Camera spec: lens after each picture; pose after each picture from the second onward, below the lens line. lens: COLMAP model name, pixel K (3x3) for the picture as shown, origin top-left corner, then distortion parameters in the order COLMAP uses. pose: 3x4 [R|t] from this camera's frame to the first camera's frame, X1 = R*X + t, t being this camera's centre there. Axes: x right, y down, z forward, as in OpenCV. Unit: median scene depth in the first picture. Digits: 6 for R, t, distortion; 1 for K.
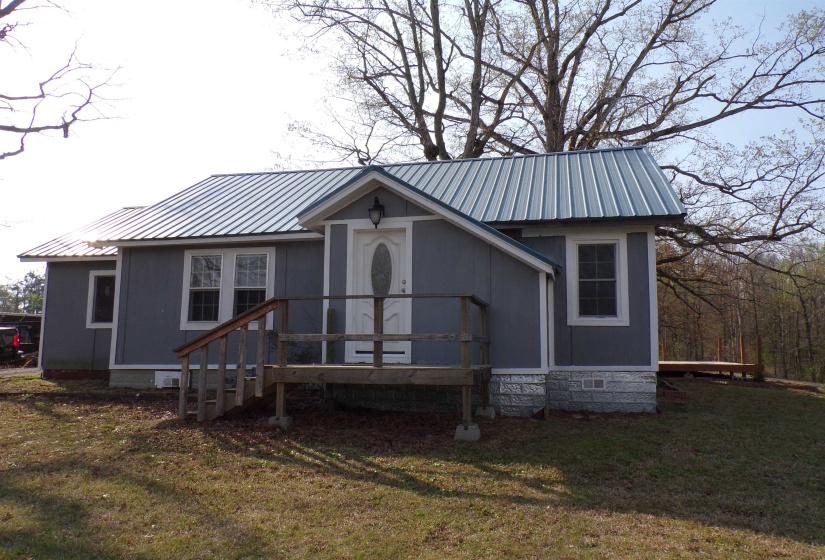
lens RADIAL K [[707.8, 0, 408.6], [0, 707.8, 251.7], [0, 0, 1]] dist [-0.010314, -0.000287]
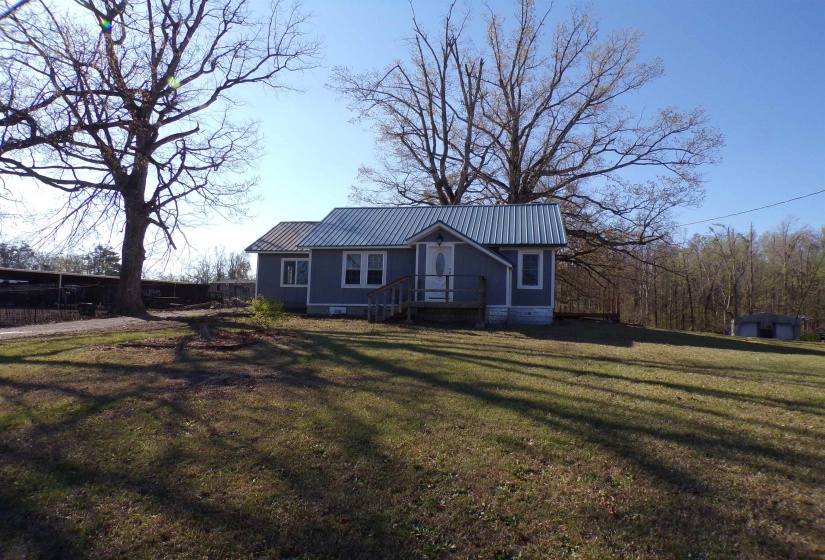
lens RADIAL K [[603.5, 0, 412.5], [0, 603.5, 280.0], [0, 0, 1]] dist [-0.009399, -0.000989]
pose [[0.998914, 0.019677, 0.042226, -0.092246], [-0.022977, 0.996597, 0.079160, -0.033423], [-0.040525, -0.080045, 0.995967, -0.434482]]
